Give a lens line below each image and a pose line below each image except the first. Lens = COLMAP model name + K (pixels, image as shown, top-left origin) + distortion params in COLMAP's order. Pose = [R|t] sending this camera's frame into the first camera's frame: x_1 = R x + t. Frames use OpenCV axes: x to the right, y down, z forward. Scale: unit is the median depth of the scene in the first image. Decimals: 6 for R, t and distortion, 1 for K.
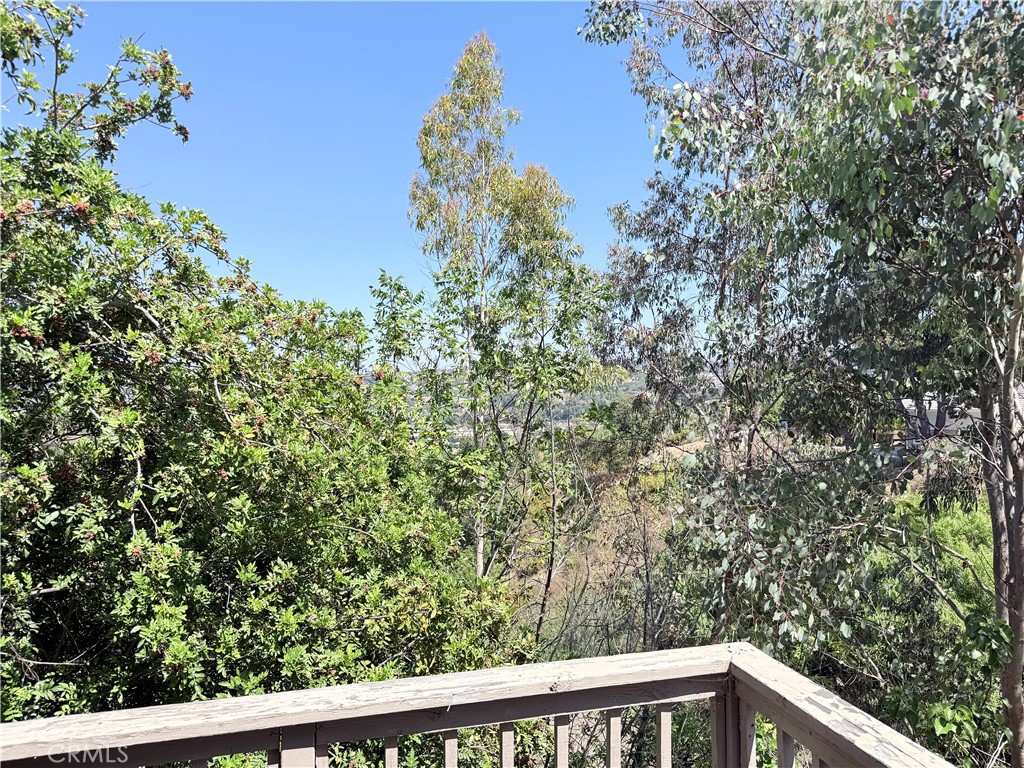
lens RADIAL K [[722.8, 0, 512.8], [0, 722.8, 385.7], [0, 0, 1]] dist [0.010796, -0.016559]
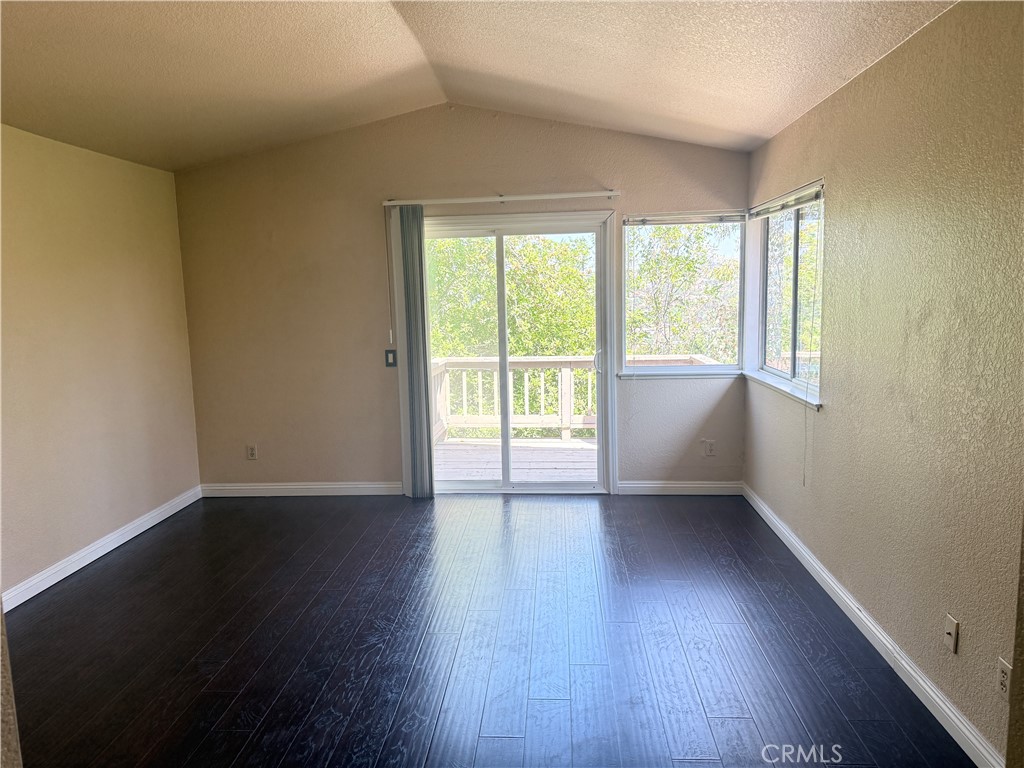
lens RADIAL K [[722.8, 0, 511.2], [0, 722.8, 384.3], [0, 0, 1]] dist [0.010796, -0.016559]
pose [[0.950007, 0.028869, -0.310890, 0.358769], [0.015691, 0.990044, 0.139882, 0.016927], [0.311833, -0.137767, 0.940096, -1.556673]]
